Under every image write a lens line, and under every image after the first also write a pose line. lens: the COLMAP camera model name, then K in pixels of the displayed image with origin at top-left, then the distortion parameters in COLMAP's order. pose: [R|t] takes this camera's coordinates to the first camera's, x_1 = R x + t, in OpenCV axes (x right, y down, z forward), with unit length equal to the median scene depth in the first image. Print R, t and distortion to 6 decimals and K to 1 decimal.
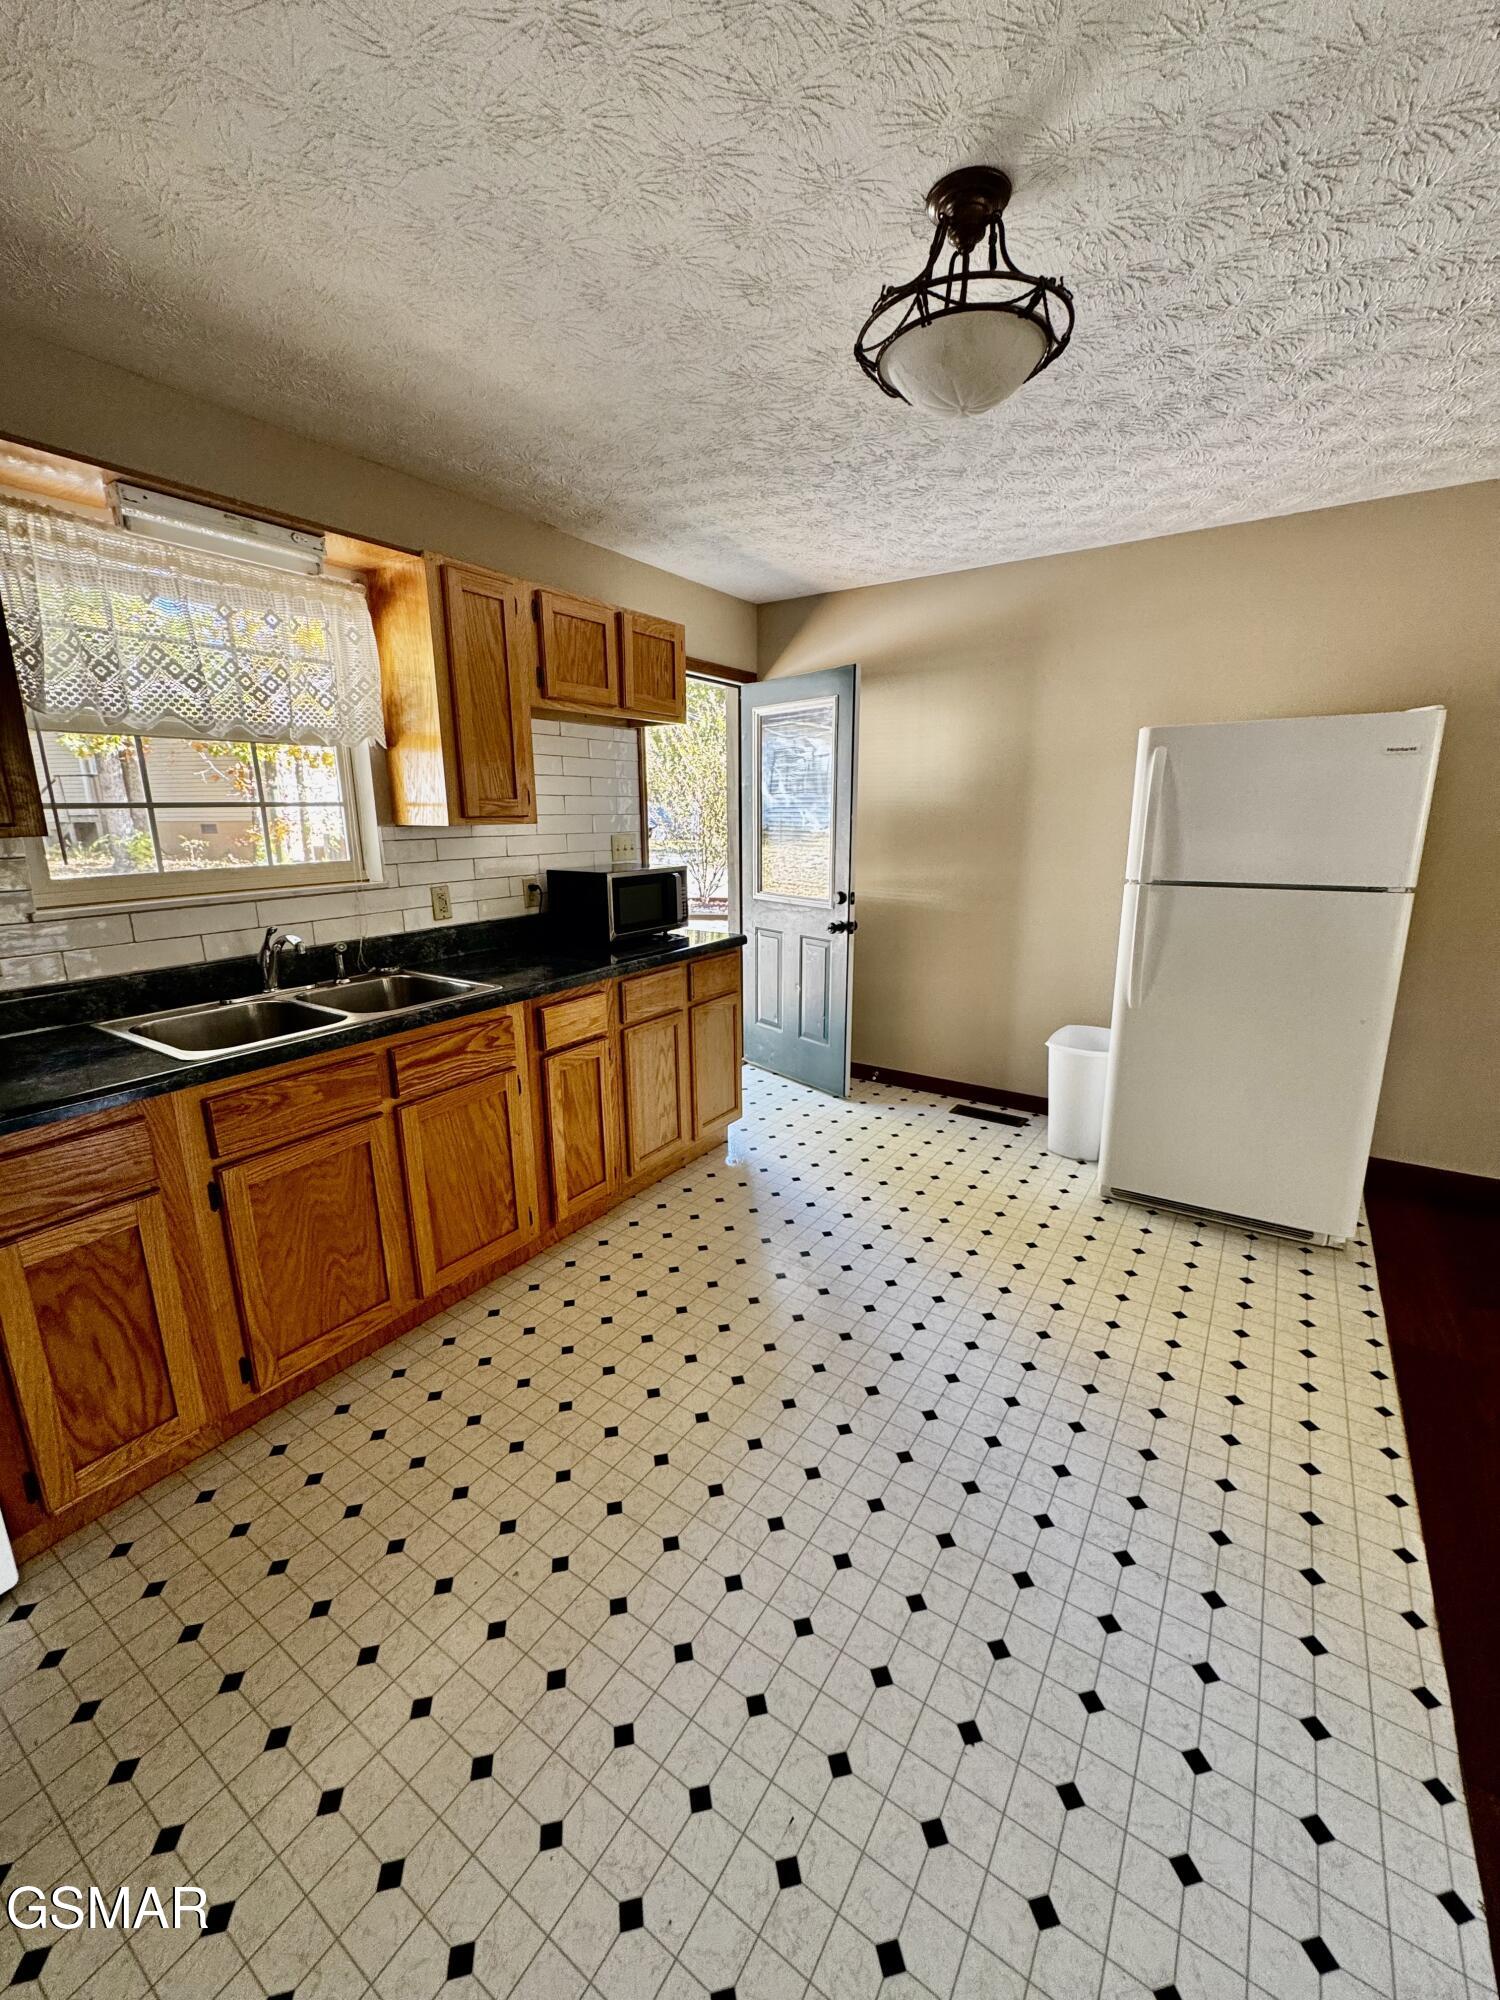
lens RADIAL K [[797.9, 0, 744.3], [0, 797.9, 1001.6], [0, 0, 1]] dist [-0.011191, 0.001736]
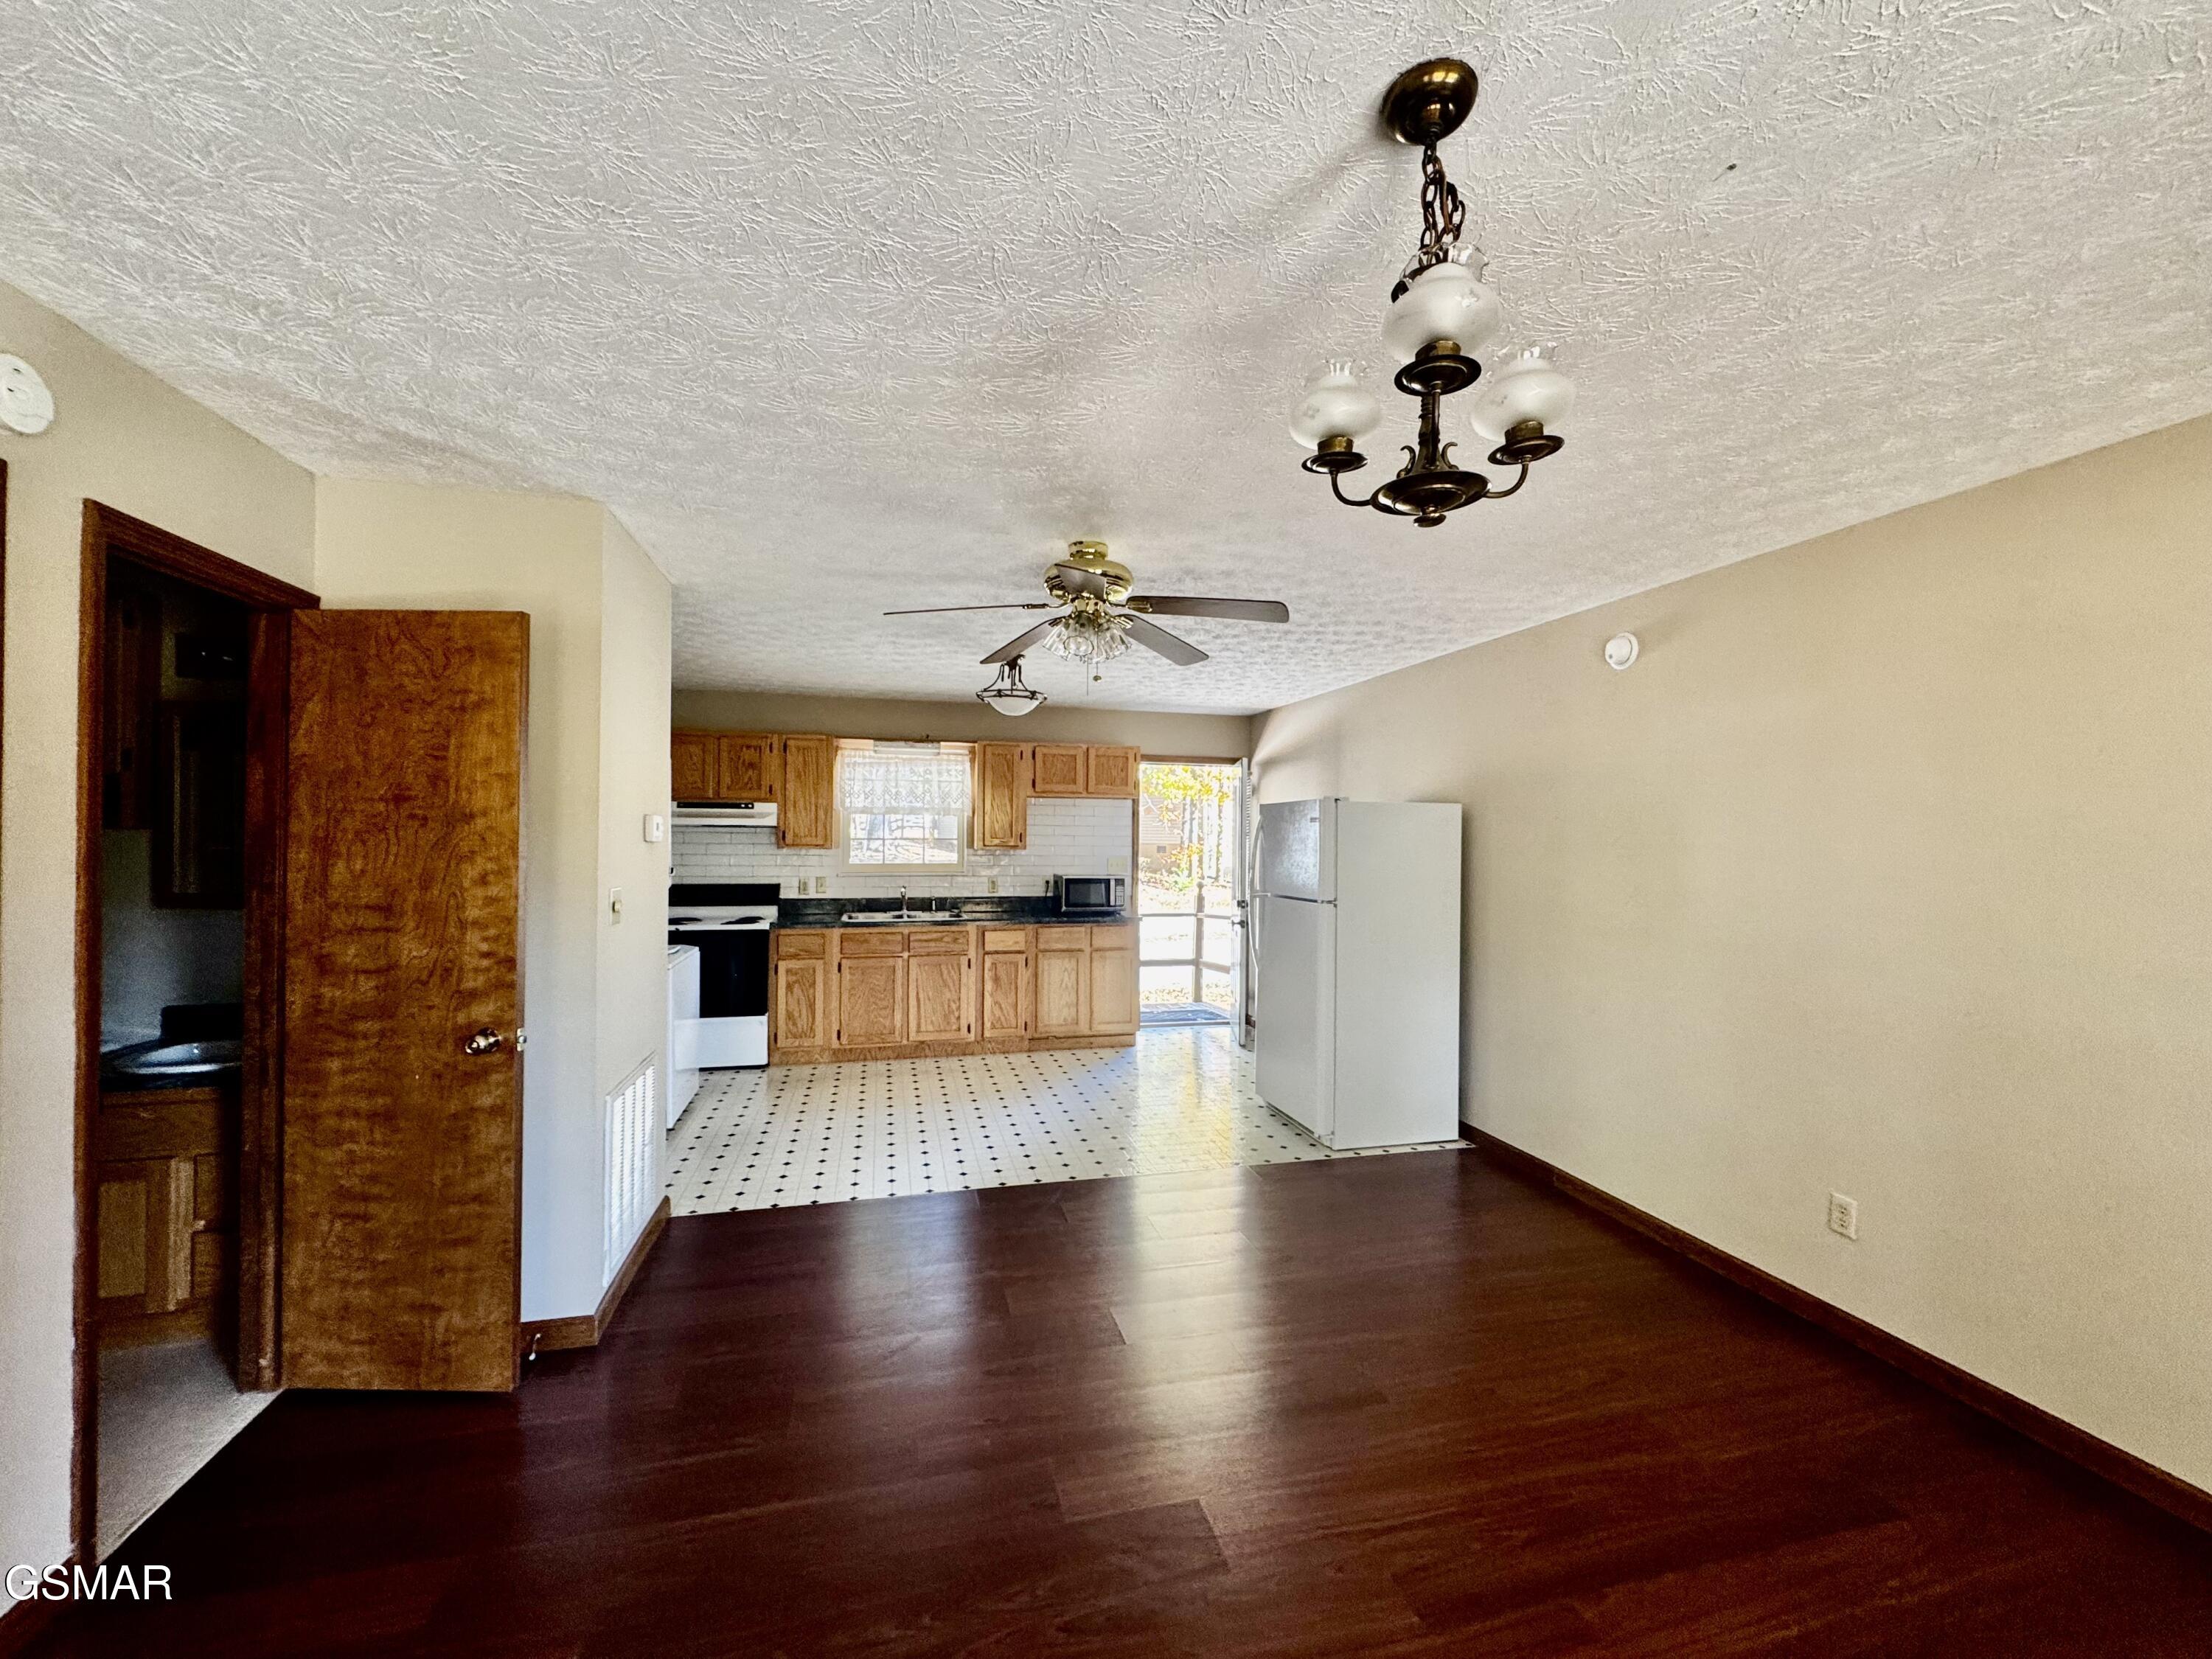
lens RADIAL K [[882.5, 0, 1099.6], [0, 882.5, 833.3], [0, 0, 1]] dist [-0.011191, 0.001736]
pose [[0.747849, 0.016006, -0.663676, 1.544319], [-0.172144, 0.970190, -0.170578, 0.104826], [0.641162, 0.241815, 0.728311, -0.621878]]
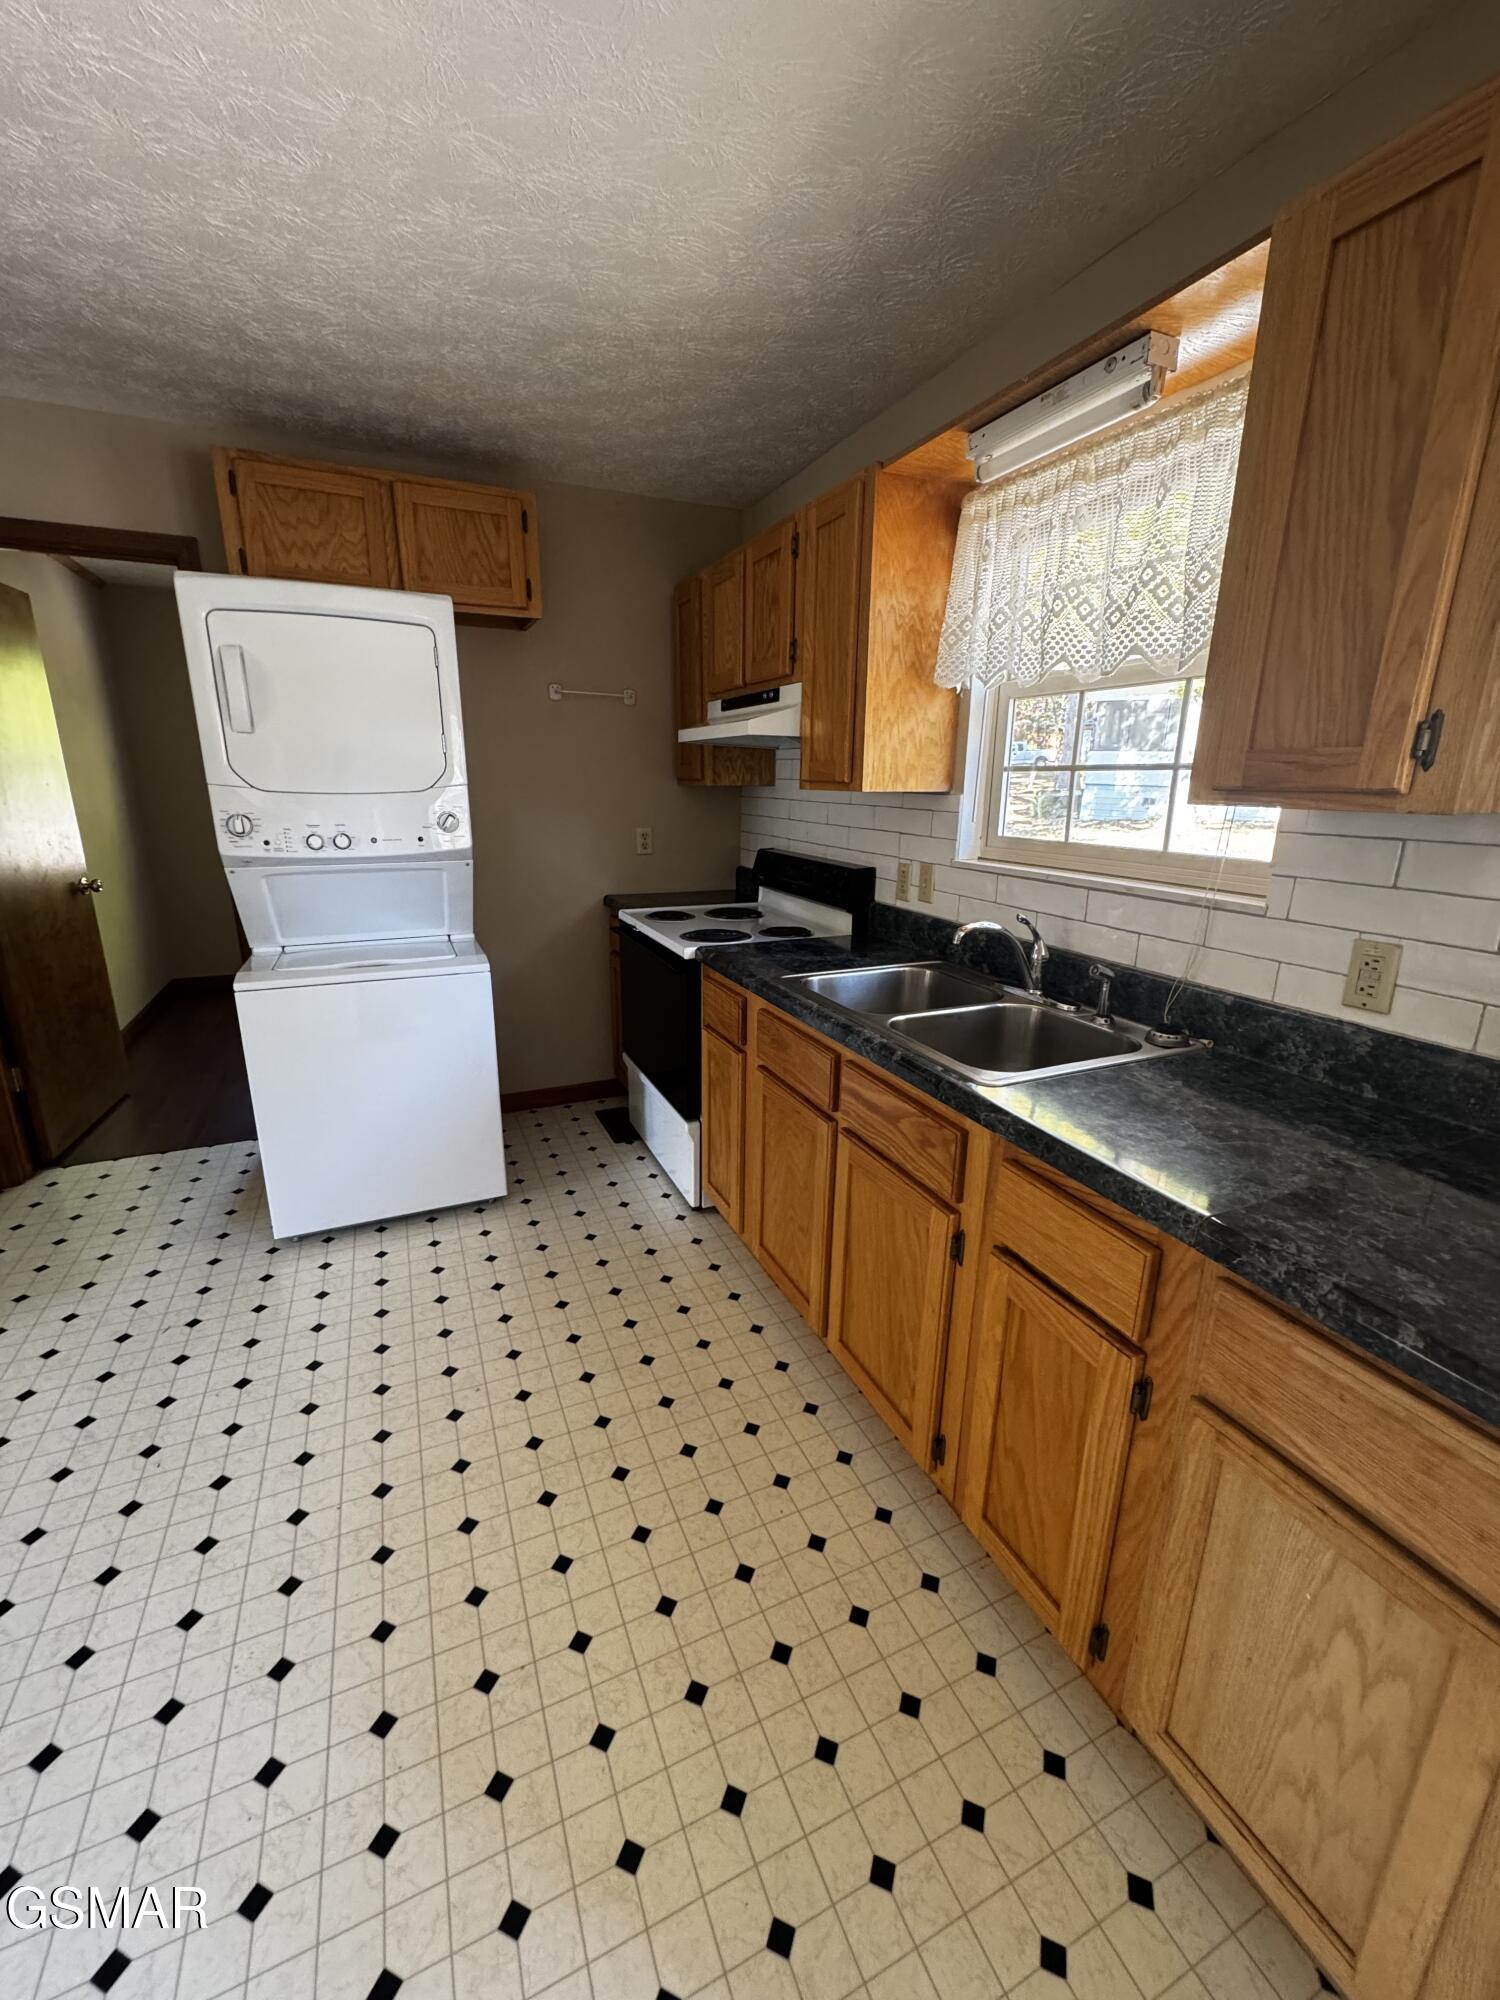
lens RADIAL K [[797.9, 0, 755.3], [0, 797.9, 1003.3], [0, 0, 1]] dist [-0.011191, 0.001736]
pose [[-0.521116, 0.248945, -0.816373, 0.224350], [-0.199753, 0.894375, 0.400240, -0.251177], [0.829781, 0.371645, -0.416345, 1.002135]]
